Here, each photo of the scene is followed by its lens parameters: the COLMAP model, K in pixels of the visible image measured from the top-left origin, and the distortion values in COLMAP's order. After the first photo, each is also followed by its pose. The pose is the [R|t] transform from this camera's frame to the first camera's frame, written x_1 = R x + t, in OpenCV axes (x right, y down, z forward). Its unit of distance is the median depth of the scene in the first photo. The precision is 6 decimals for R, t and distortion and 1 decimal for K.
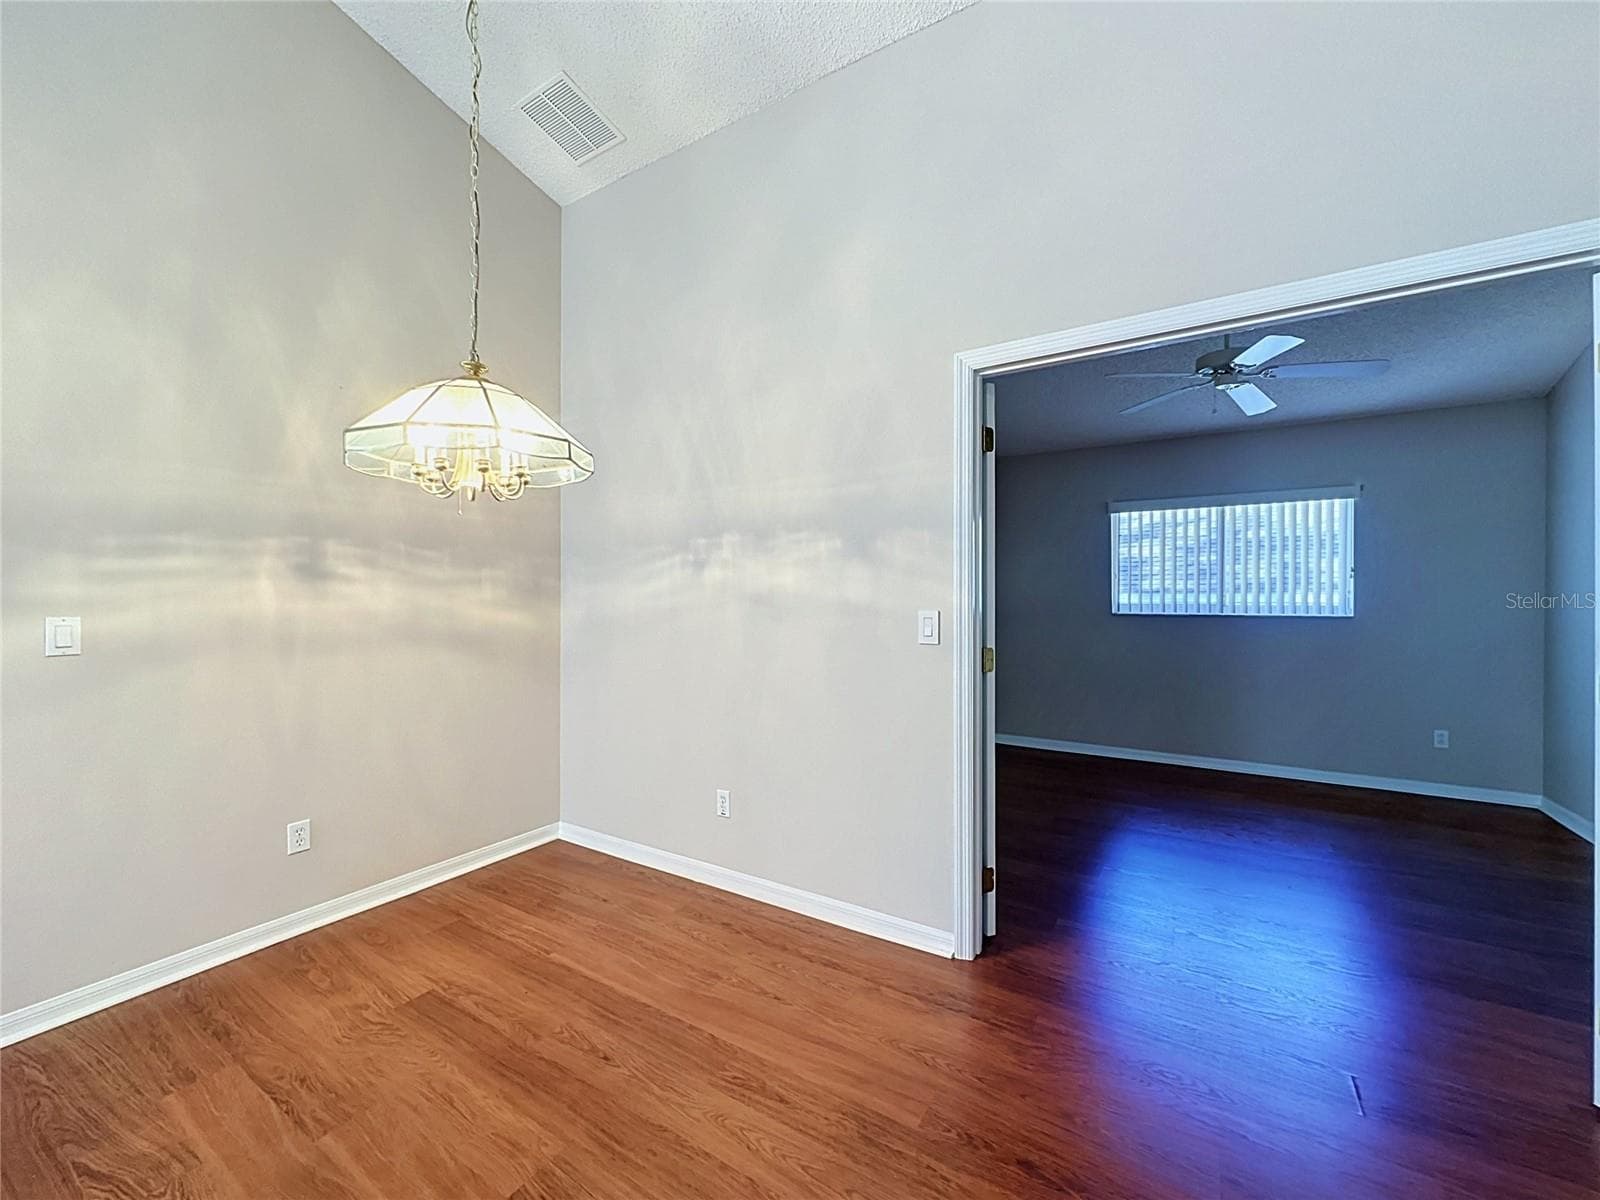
lens RADIAL K [[642.3, 0, 798.7], [0, 642.3, 600.5], [0, 0, 1]] dist [-0.001937, 0.000141]
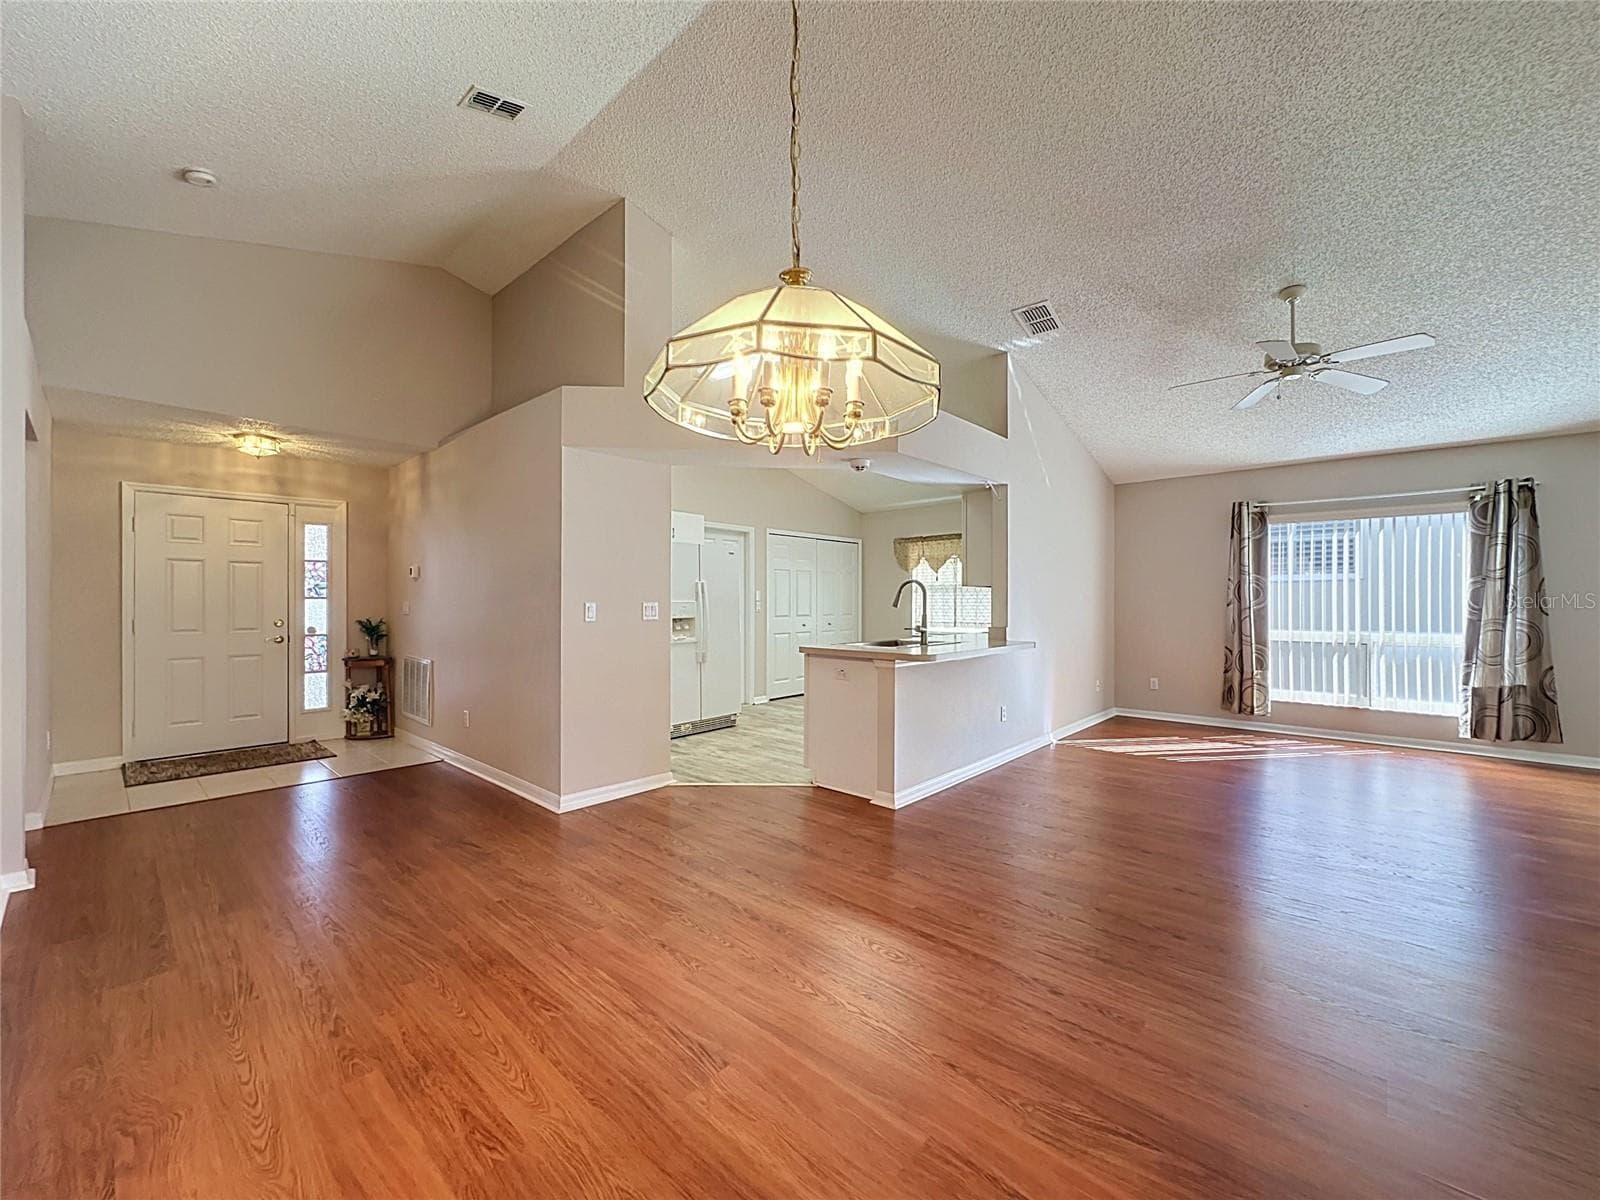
lens RADIAL K [[642.3, 0, 798.7], [0, 642.3, 600.5], [0, 0, 1]] dist [-0.001937, 0.000141]
pose [[-0.984898, 0.000083, 0.173134, -0.444525], [0.000696, 0.999994, 0.003484, 0.014728], [-0.173132, 0.003552, -0.984892, 1.217182]]
